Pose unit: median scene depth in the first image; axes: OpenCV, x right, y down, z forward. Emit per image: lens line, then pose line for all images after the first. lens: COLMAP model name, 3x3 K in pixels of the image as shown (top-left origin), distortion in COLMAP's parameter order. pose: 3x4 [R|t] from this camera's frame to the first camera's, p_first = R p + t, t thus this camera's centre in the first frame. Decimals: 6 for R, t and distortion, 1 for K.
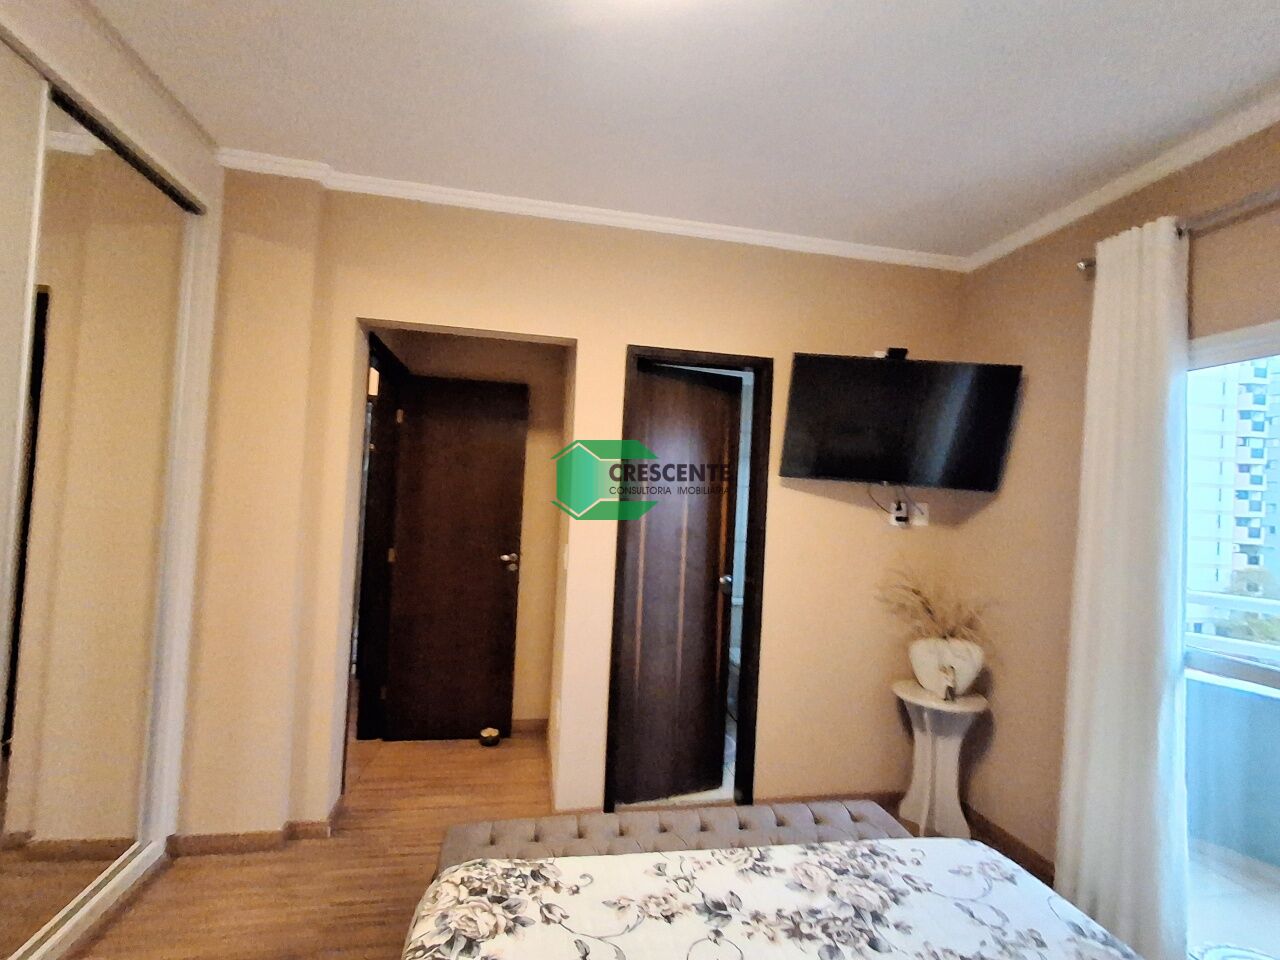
lens RADIAL K [[582.3, 0, 635.7], [0, 582.3, 480.2], [0, 0, 1]] dist [0.000276, -0.000619]
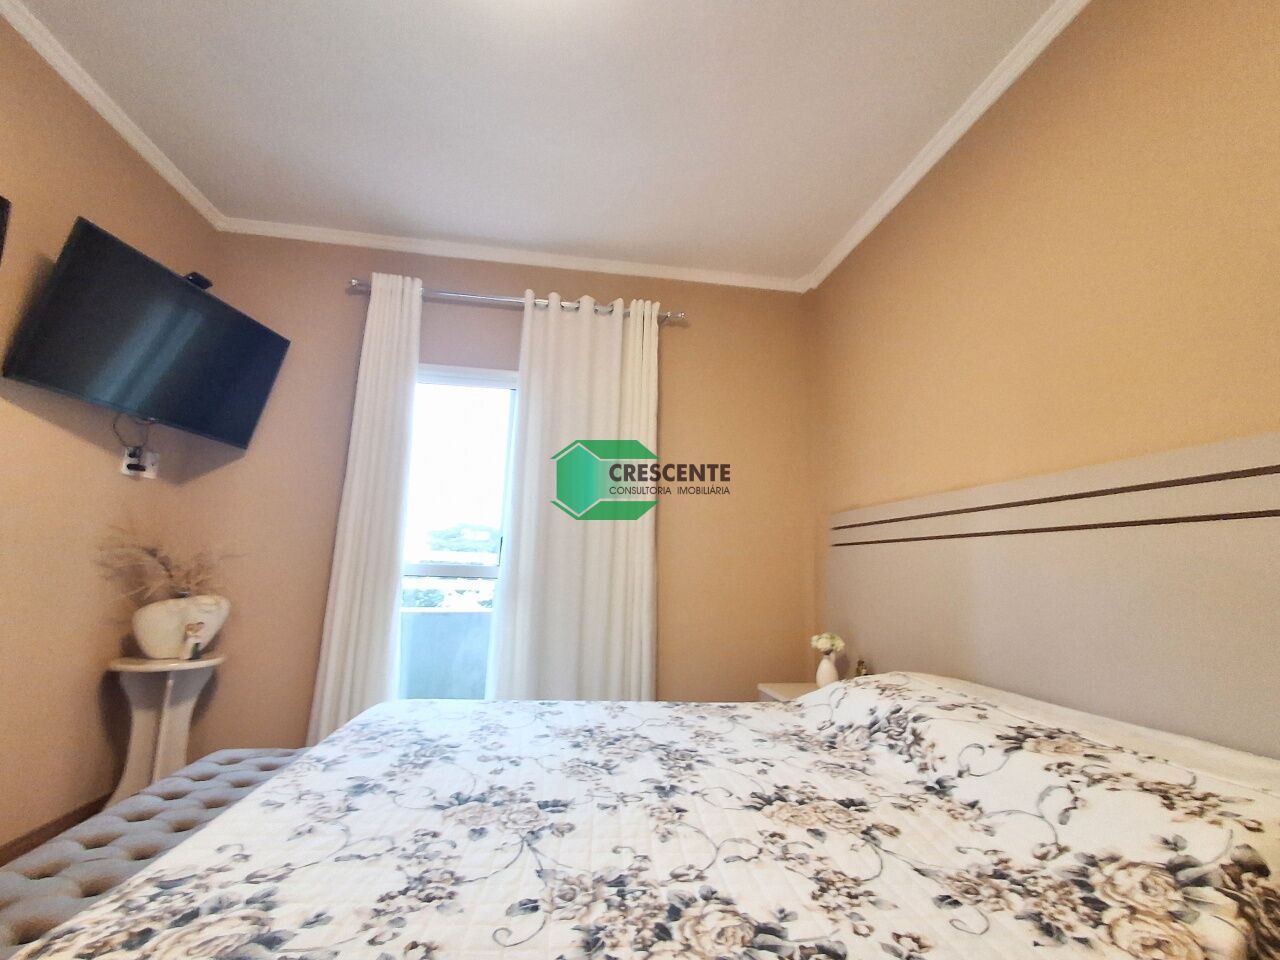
lens RADIAL K [[572.6, 0, 653.5], [0, 572.6, 473.9], [0, 0, 1]] dist [0.000498, -0.000258]
pose [[0.028762, 0.113528, 0.993118, -0.391101], [-0.056001, 0.992152, -0.111796, 0.142273], [-0.998016, -0.052400, 0.034894, 0.242589]]
